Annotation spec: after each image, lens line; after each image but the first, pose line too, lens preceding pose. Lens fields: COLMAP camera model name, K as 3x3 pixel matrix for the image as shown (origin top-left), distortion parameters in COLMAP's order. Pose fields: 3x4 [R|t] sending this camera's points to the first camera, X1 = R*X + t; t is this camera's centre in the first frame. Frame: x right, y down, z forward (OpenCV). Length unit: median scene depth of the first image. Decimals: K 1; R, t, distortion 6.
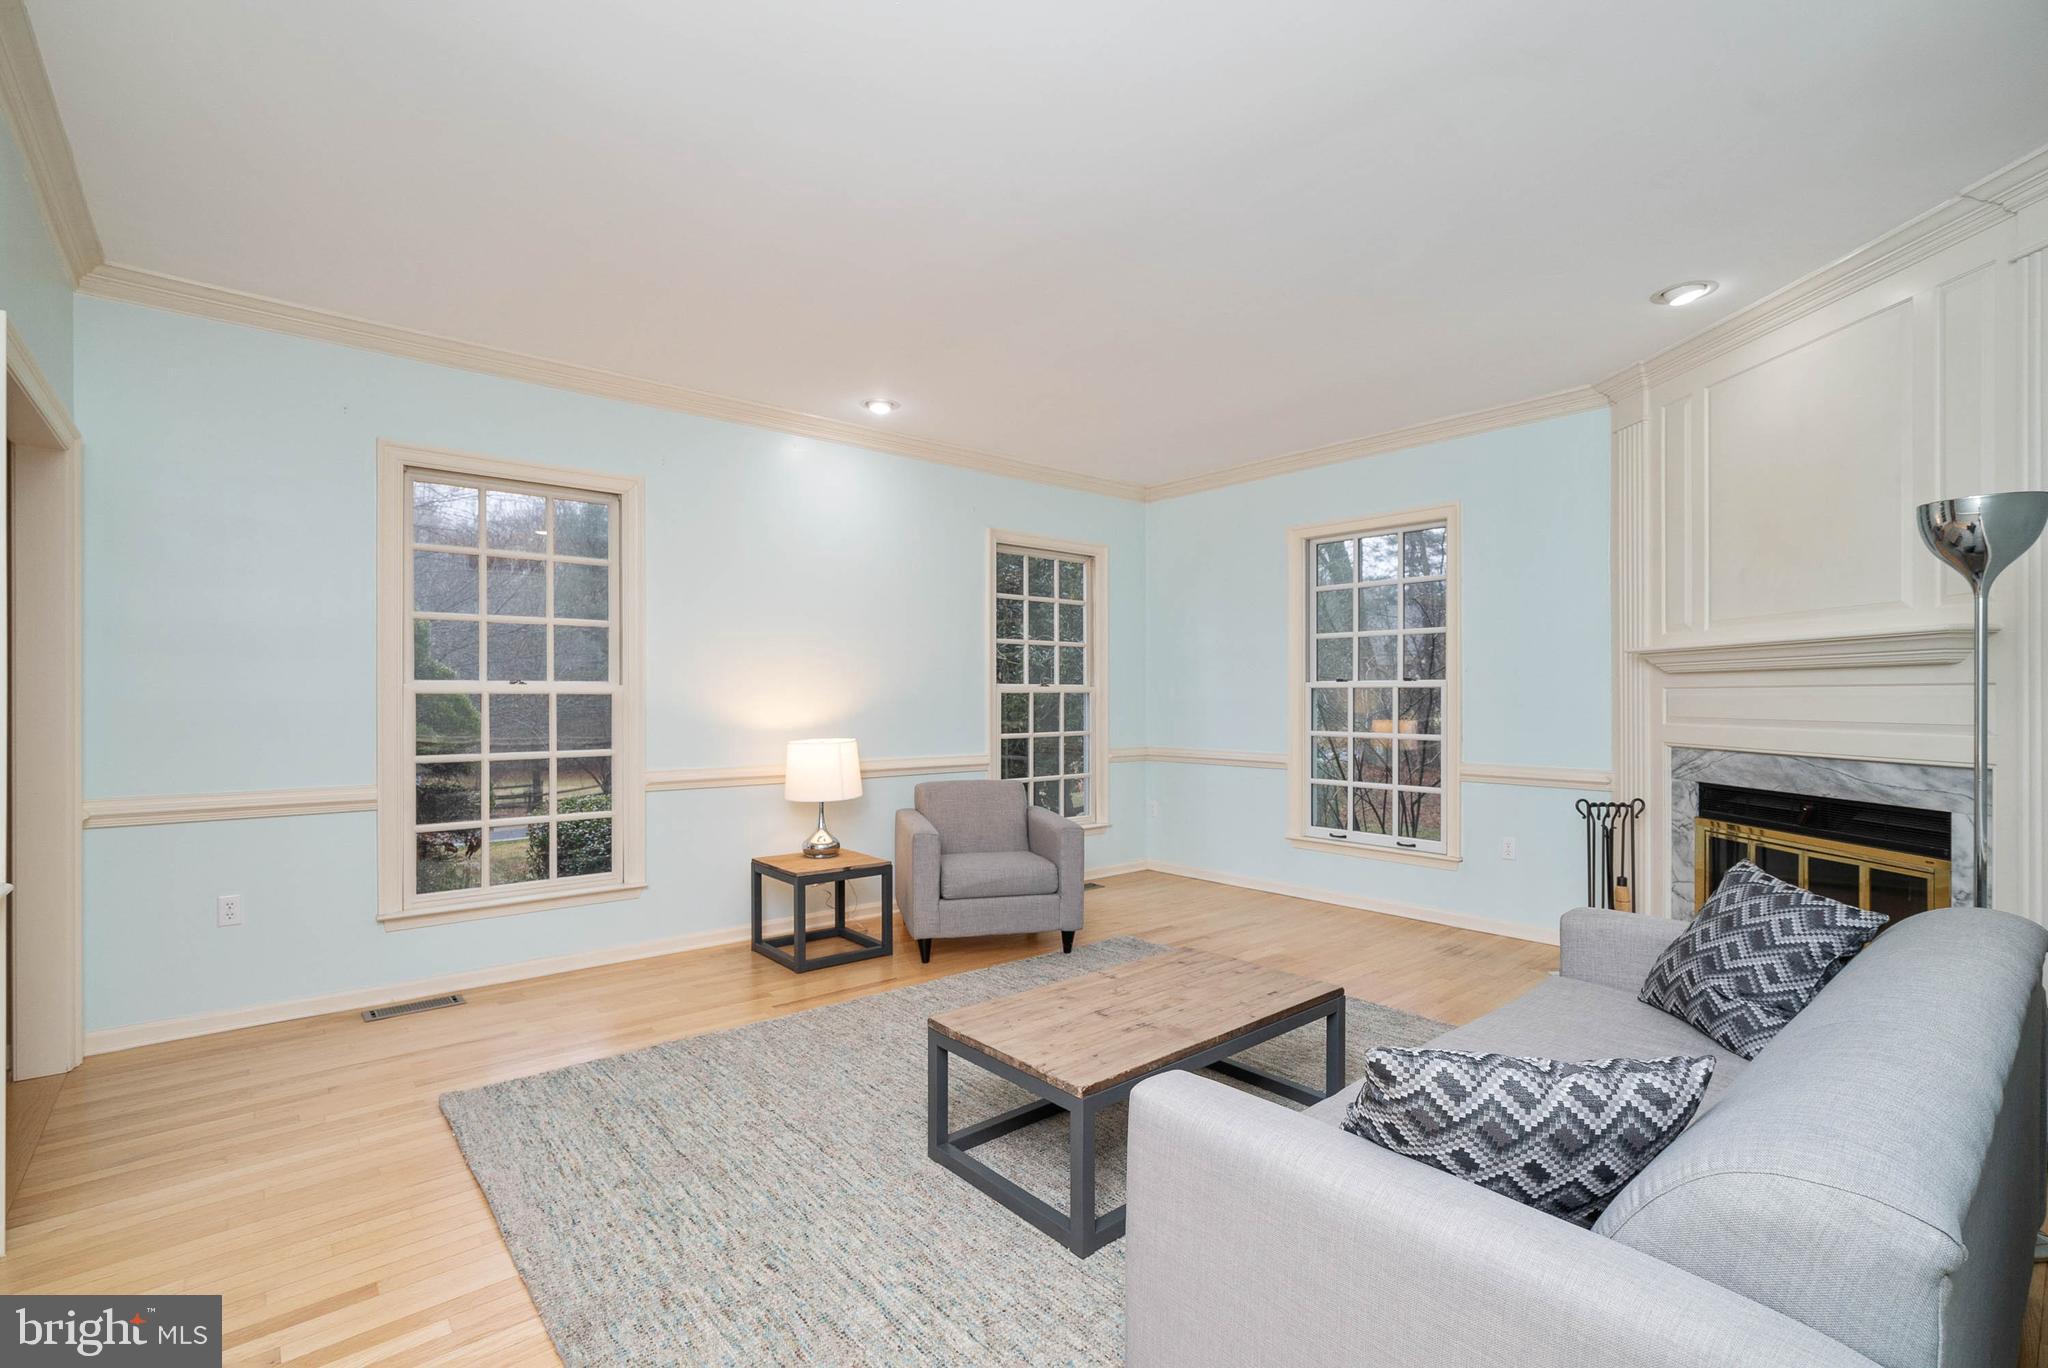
lens RADIAL K [[932.5, 0, 1024.6], [0, 932.5, 685.9], [0, 0, 1]] dist [-0.004878, 0.001629]
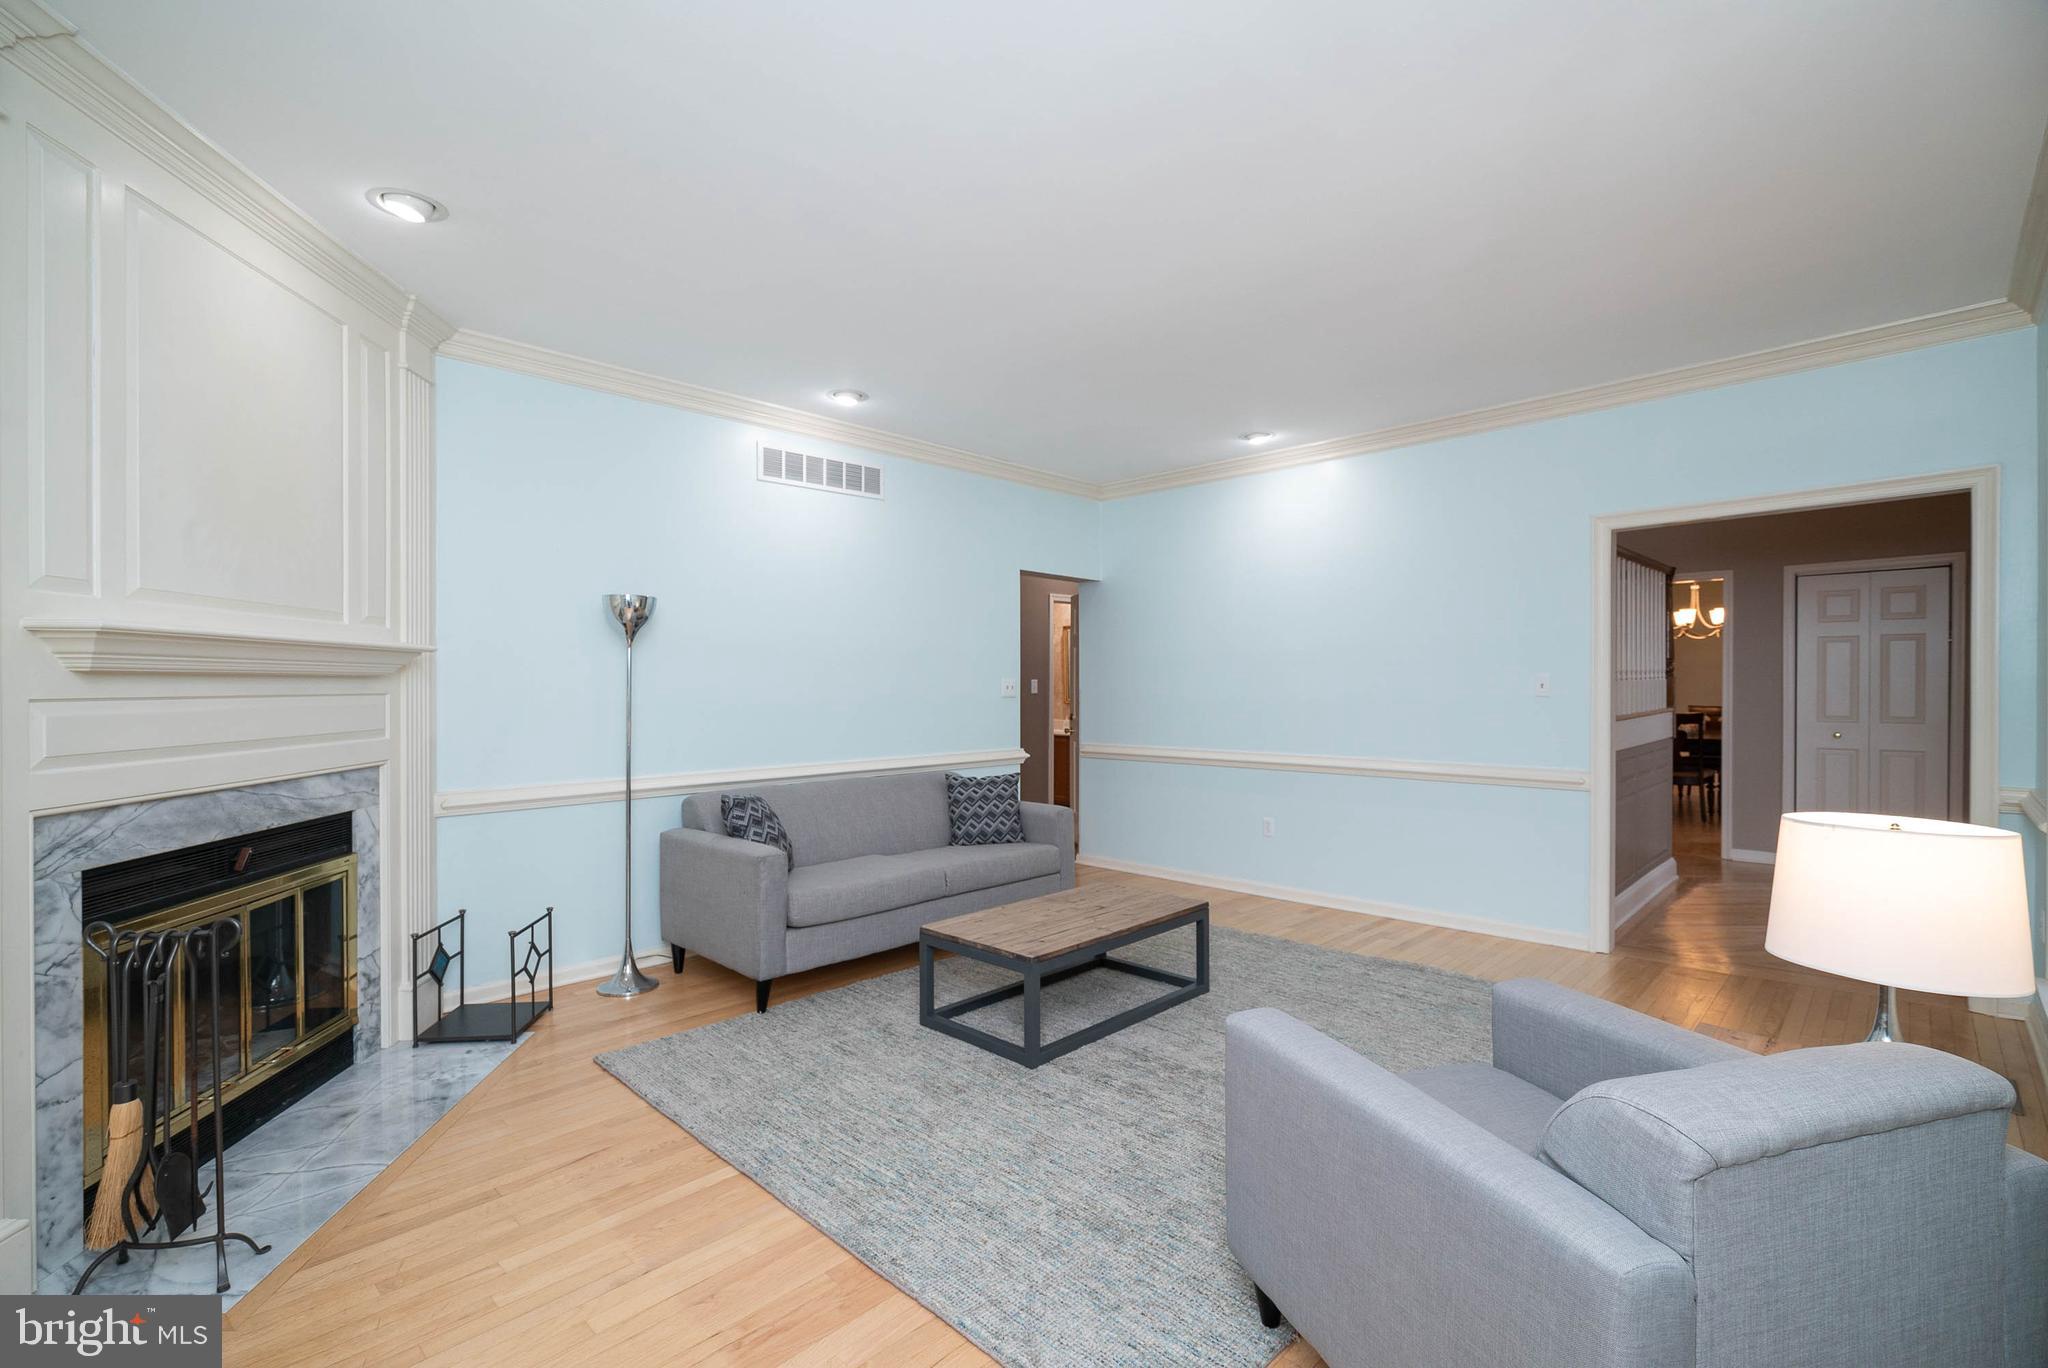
lens RADIAL K [[932.5, 0, 1025.4], [0, 932.5, 693.7], [0, 0, 1]] dist [-0.004878, 0.001629]
pose [[-0.996116, 0.004826, -0.087920, 0.238389], [0.004970, 0.999987, -0.001422, 0.001963], [0.087912, -0.001853, -0.996127, 1.777638]]
